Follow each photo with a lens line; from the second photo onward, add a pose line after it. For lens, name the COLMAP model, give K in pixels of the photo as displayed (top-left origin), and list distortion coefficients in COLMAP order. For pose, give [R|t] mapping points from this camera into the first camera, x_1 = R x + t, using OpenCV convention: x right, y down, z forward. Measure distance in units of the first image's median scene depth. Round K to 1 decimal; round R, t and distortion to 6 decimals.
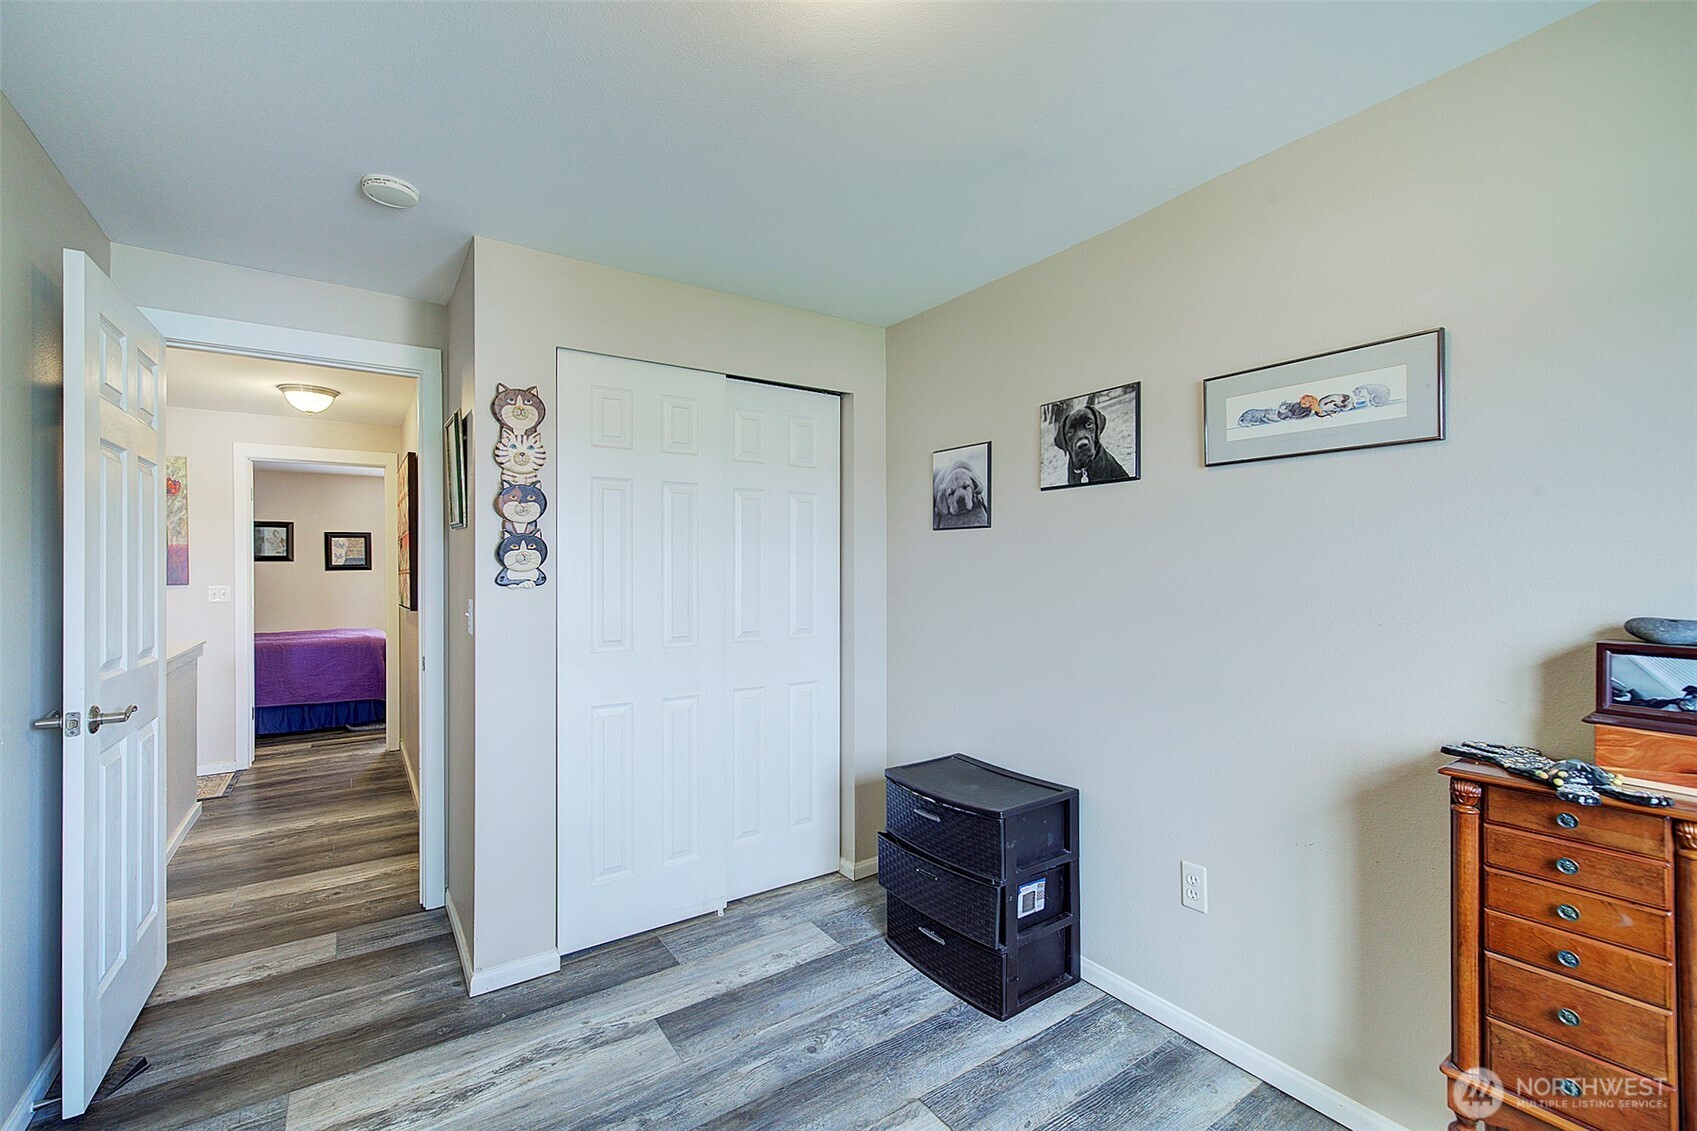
lens RADIAL K [[720.9, 0, 841.2], [0, 720.9, 569.8], [0, 0, 1]] dist [-0.010455, 0.000322]
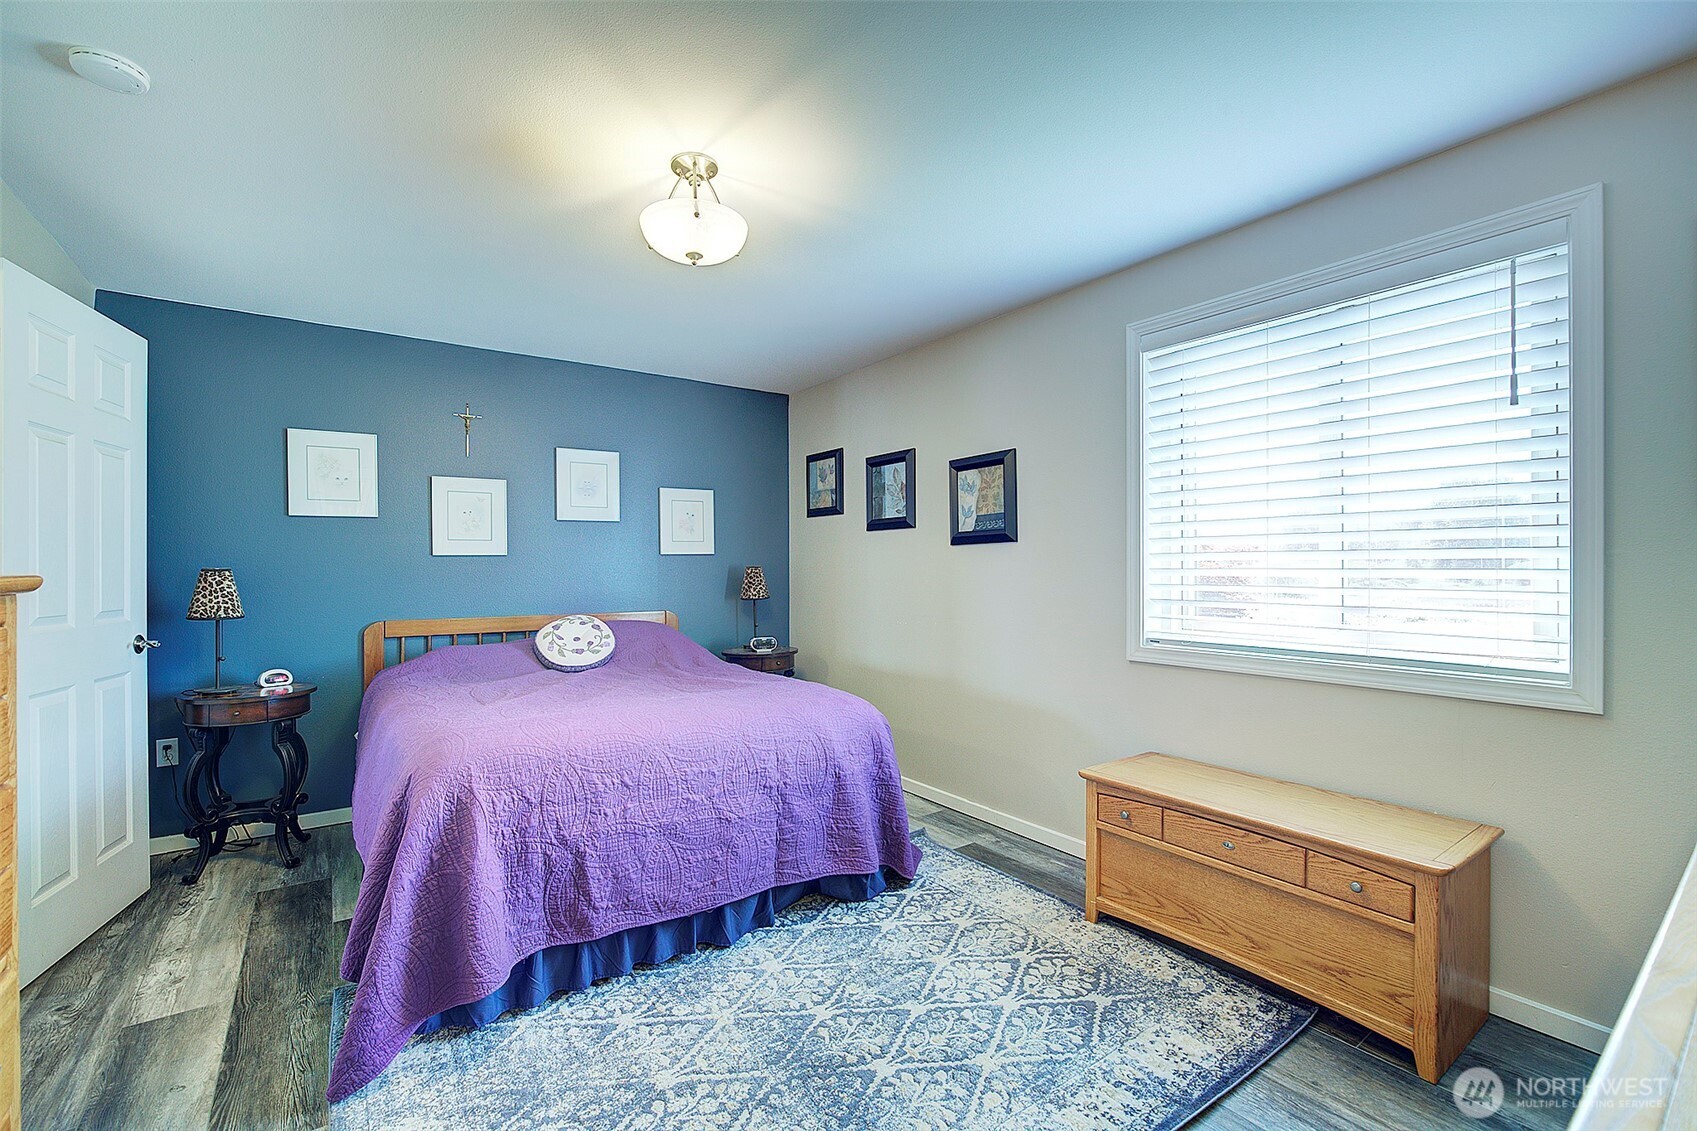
lens RADIAL K [[720.9, 0, 841.2], [0, 720.9, 569.8], [0, 0, 1]] dist [-0.010455, 0.000322]
pose [[0.027434, 0.008116, -0.999591, -0.265909], [0.002783, 0.999963, 0.008195, 0.013707], [0.999620, -0.003007, 0.027410, 0.944497]]
